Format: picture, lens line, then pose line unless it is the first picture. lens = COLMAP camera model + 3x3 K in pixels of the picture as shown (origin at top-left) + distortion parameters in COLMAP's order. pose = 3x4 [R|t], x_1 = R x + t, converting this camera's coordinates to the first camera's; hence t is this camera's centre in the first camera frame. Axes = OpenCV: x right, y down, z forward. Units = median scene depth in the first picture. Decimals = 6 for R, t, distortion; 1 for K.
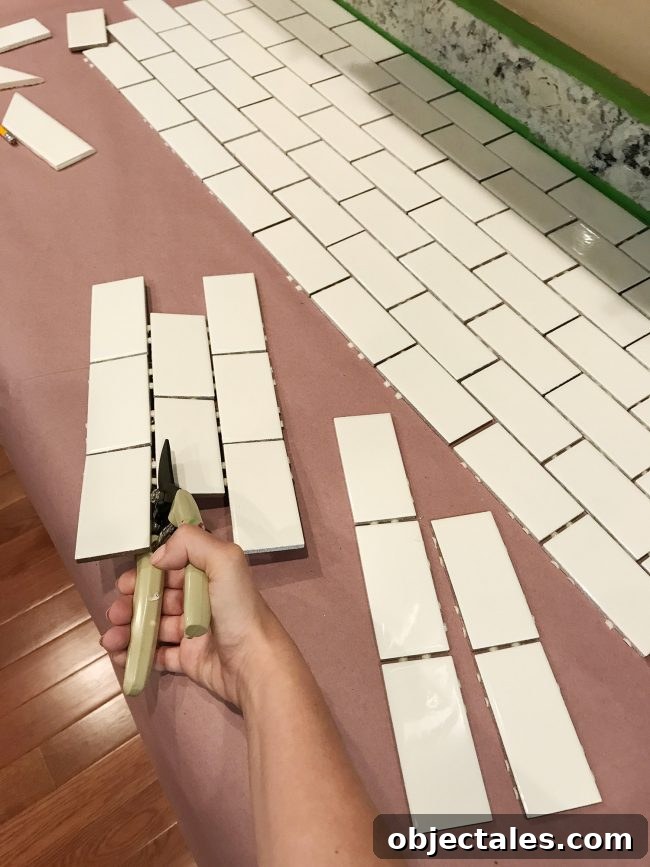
lens RADIAL K [[722.3, 0, 325.0], [0, 722.3, 433.5], [0, 0, 1]] dist [0.059885, -0.001533]
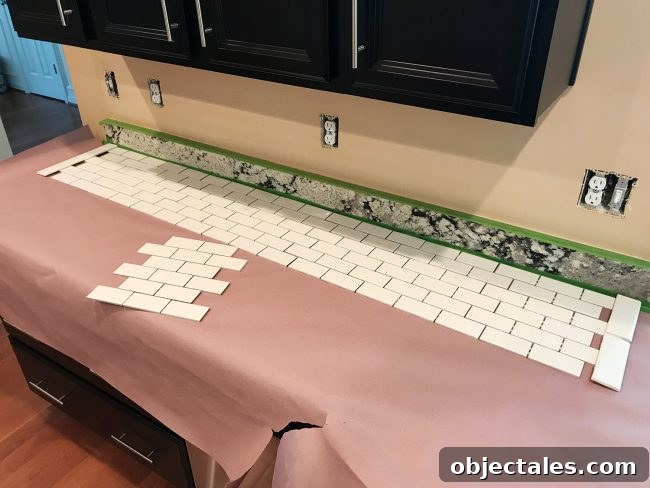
lens RADIAL K [[541.6, 0, 313.6], [0, 541.6, 242.8], [0, 0, 1]] dist [0.059885, -0.001533]
pose [[0.929335, -0.252795, 0.269129, -0.011507], [0.334197, 0.885797, -0.321987, 0.685861], [-0.156998, 0.389176, 0.907686, -0.959661]]
